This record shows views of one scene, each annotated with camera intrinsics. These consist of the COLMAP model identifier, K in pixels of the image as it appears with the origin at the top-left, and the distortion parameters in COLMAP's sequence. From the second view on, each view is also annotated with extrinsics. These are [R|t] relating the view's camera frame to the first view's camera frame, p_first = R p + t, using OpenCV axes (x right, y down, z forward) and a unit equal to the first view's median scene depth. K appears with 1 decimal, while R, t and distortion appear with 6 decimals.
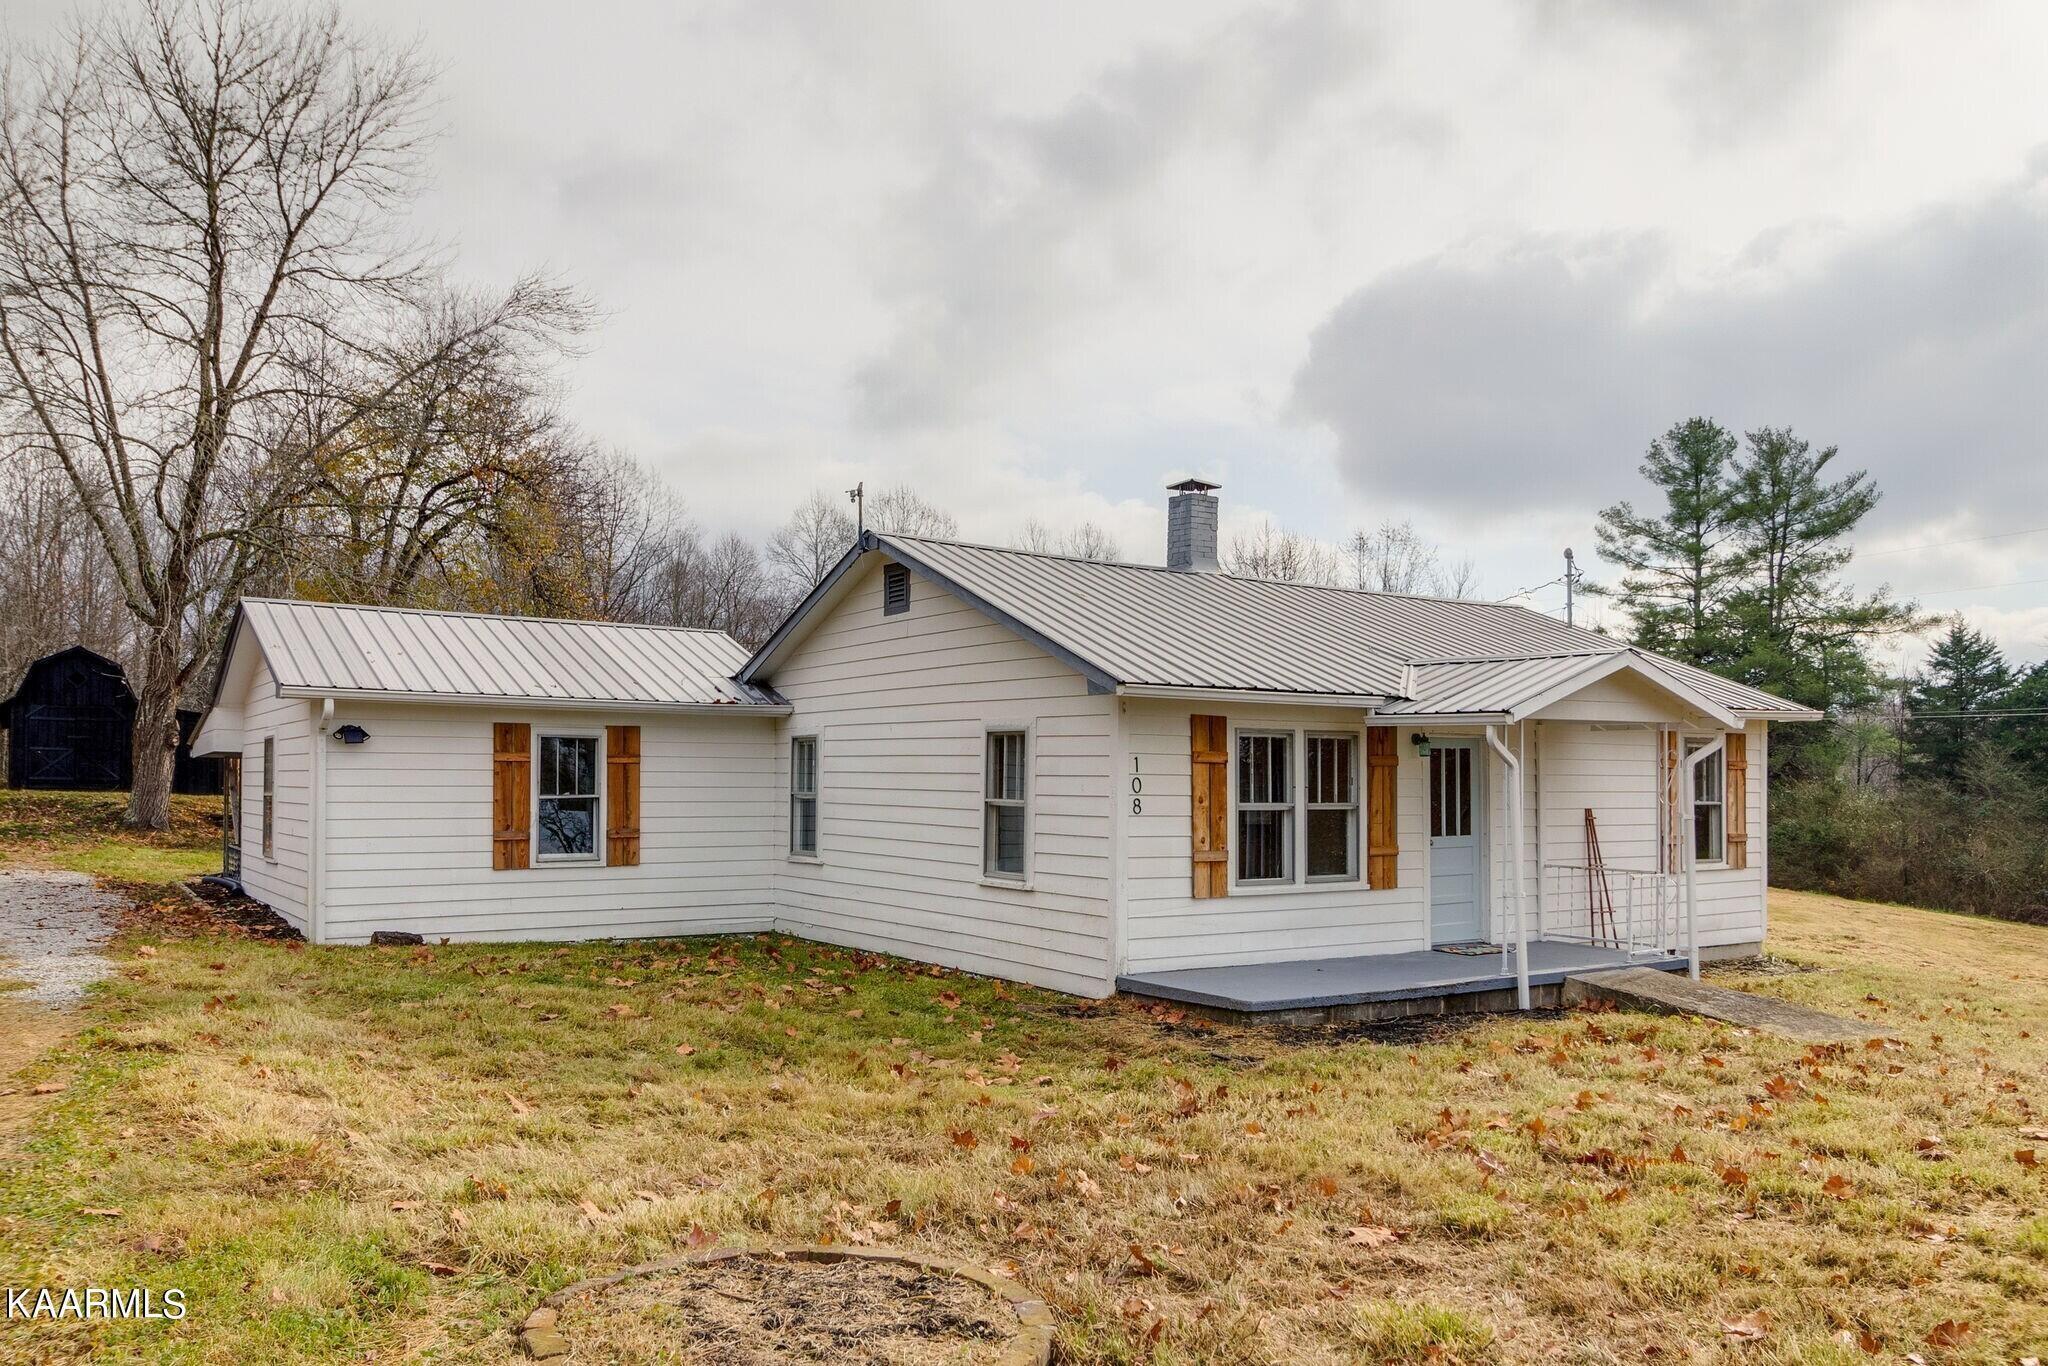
lens RADIAL K [[1540.6, 0, 1024.0], [0, 1540.6, 683.0], [0, 0, 1]] dist [-0.000362, -0.002072]
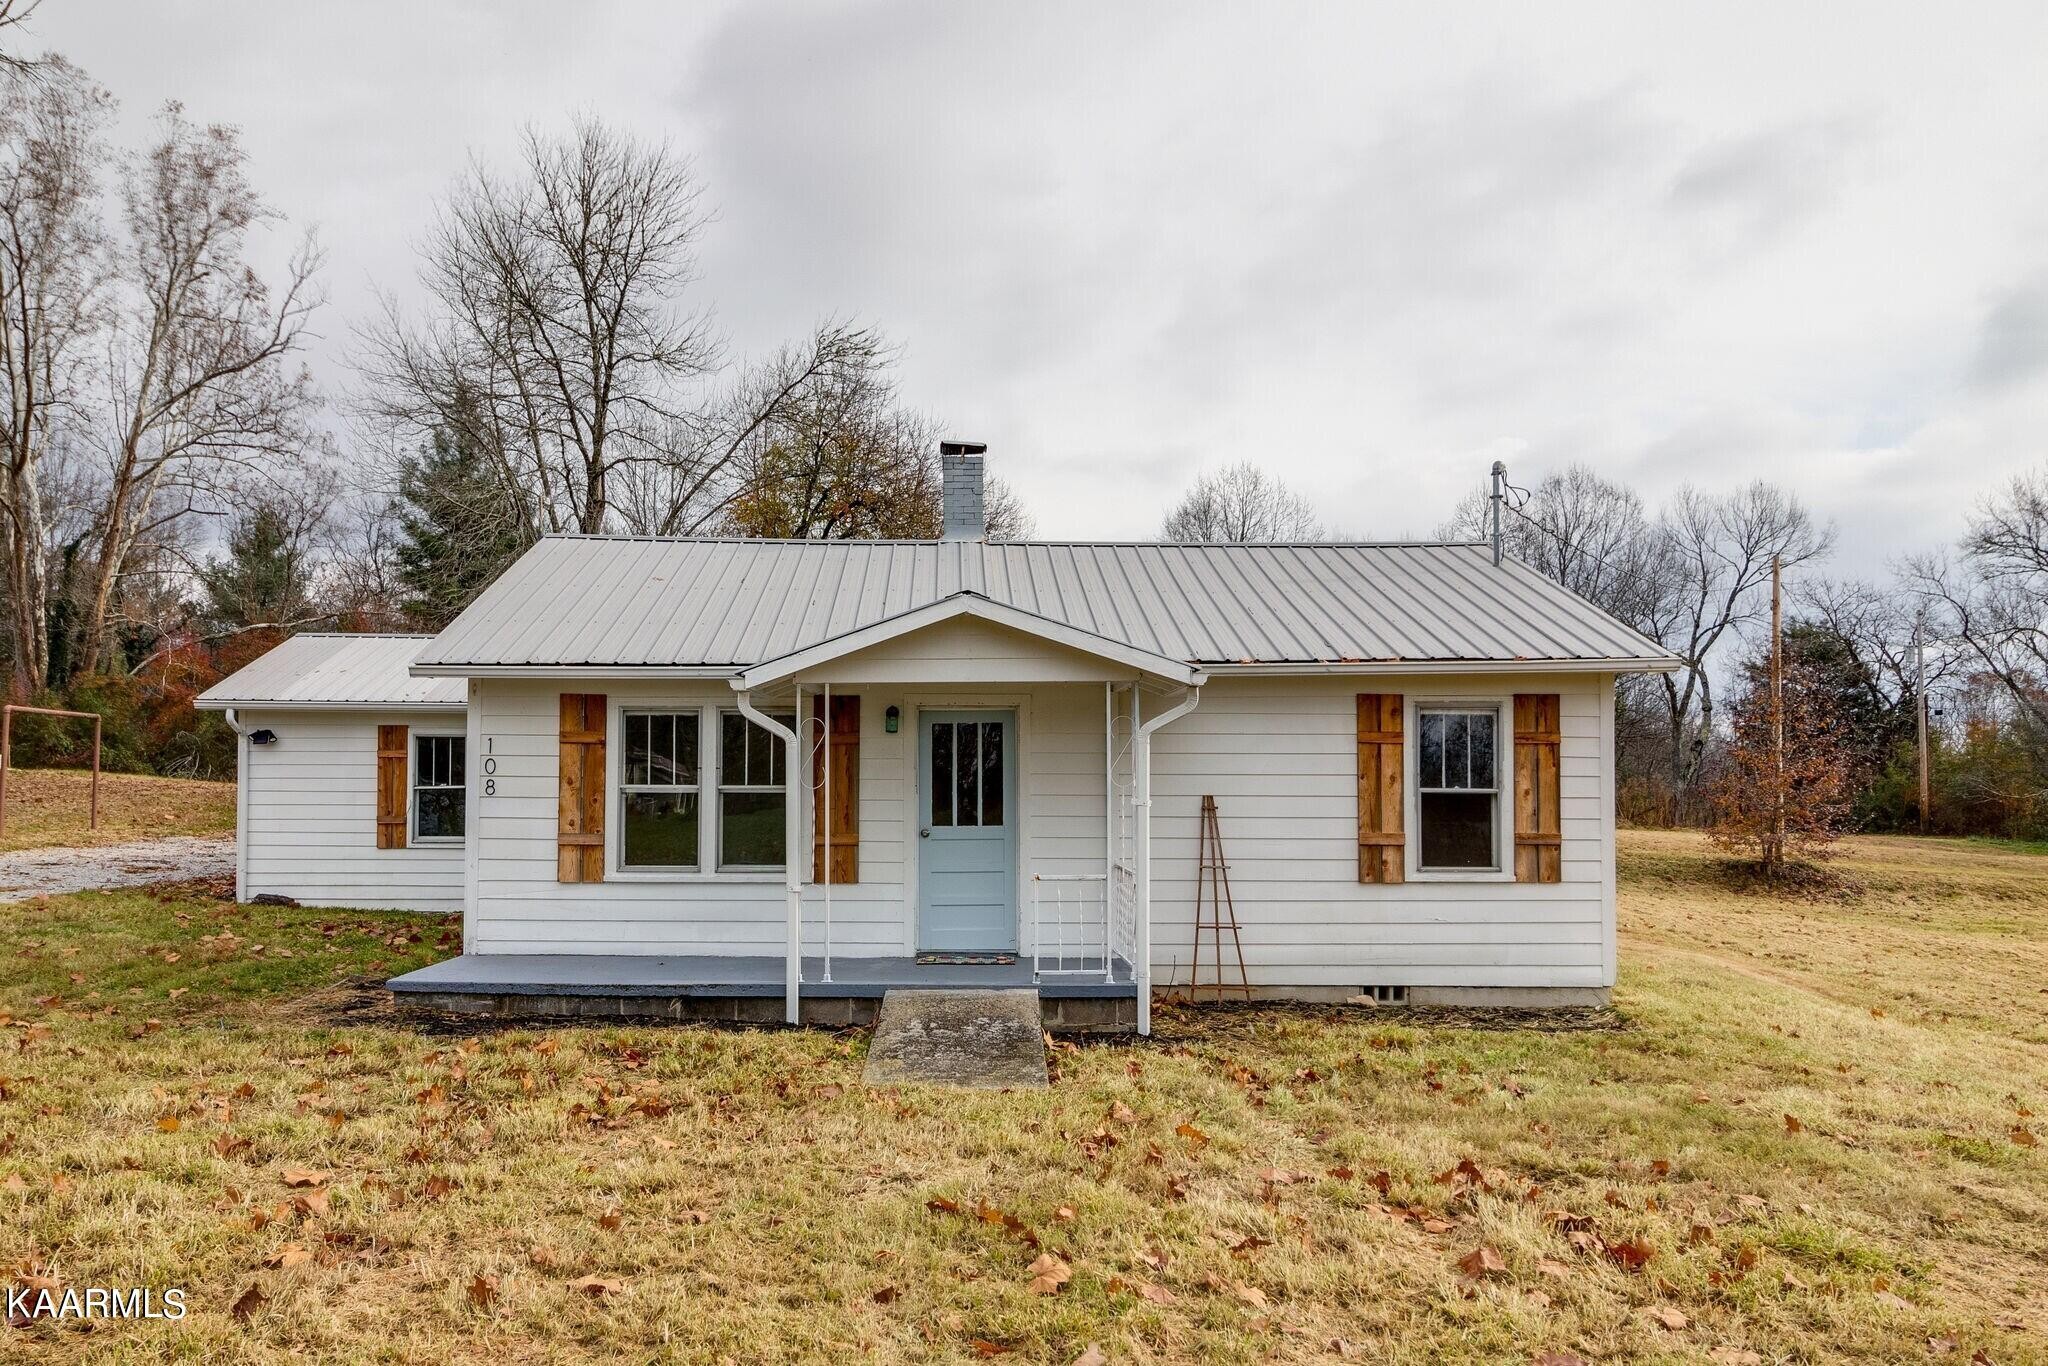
lens RADIAL K [[1540.6, 0, 1024.0], [0, 1540.6, 683.0], [0, 0, 1]] dist [-0.000362, -0.002072]
pose [[0.819210, -0.043904, -0.571810, 0.790983], [0.037483, 0.999032, -0.023006, 0.041282], [0.572267, -0.002586, 0.820063, 0.321222]]
